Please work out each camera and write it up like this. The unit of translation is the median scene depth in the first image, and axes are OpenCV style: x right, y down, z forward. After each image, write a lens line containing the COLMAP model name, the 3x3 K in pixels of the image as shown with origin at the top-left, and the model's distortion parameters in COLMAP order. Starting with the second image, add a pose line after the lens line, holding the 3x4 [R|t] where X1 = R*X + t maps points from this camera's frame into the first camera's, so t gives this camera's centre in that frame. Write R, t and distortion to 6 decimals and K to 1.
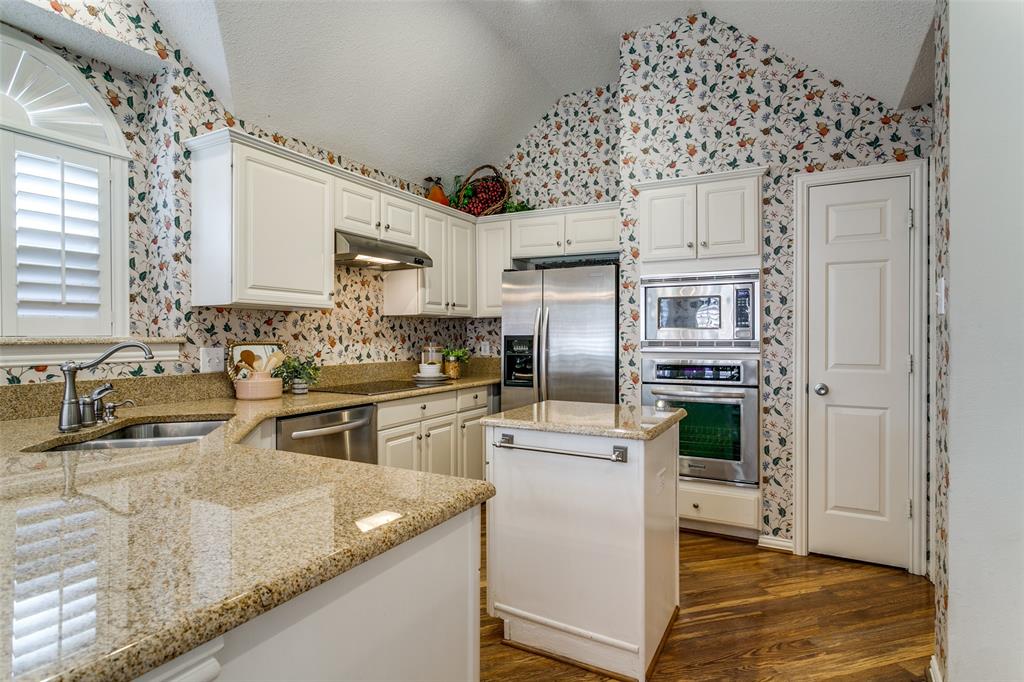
lens RADIAL K [[537.8, 0, 512.4], [0, 537.8, 337.9], [0, 0, 1]] dist [0.001553, 0.000415]
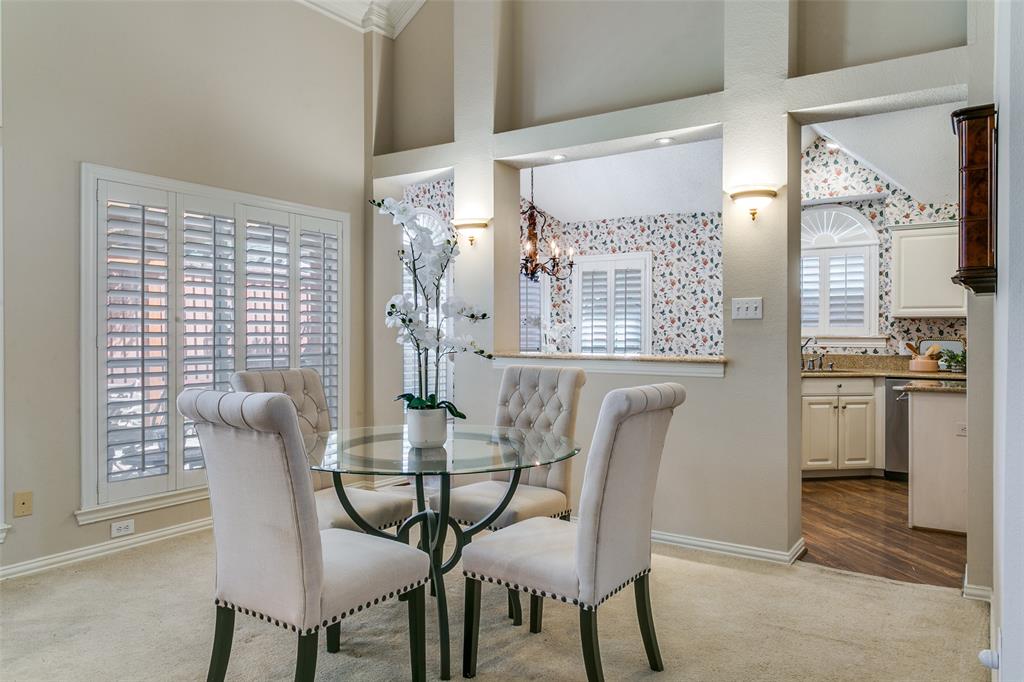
lens RADIAL K [[711.9, 0, 512.3], [0, 711.9, 340.3], [0, 0, 1]] dist [0.001511, -0.000004]
pose [[-0.096106, 0.003954, -0.995363, 2.018326], [-0.009740, 0.999941, 0.004913, 0.016879], [0.995323, 0.010167, -0.096062, -0.069292]]
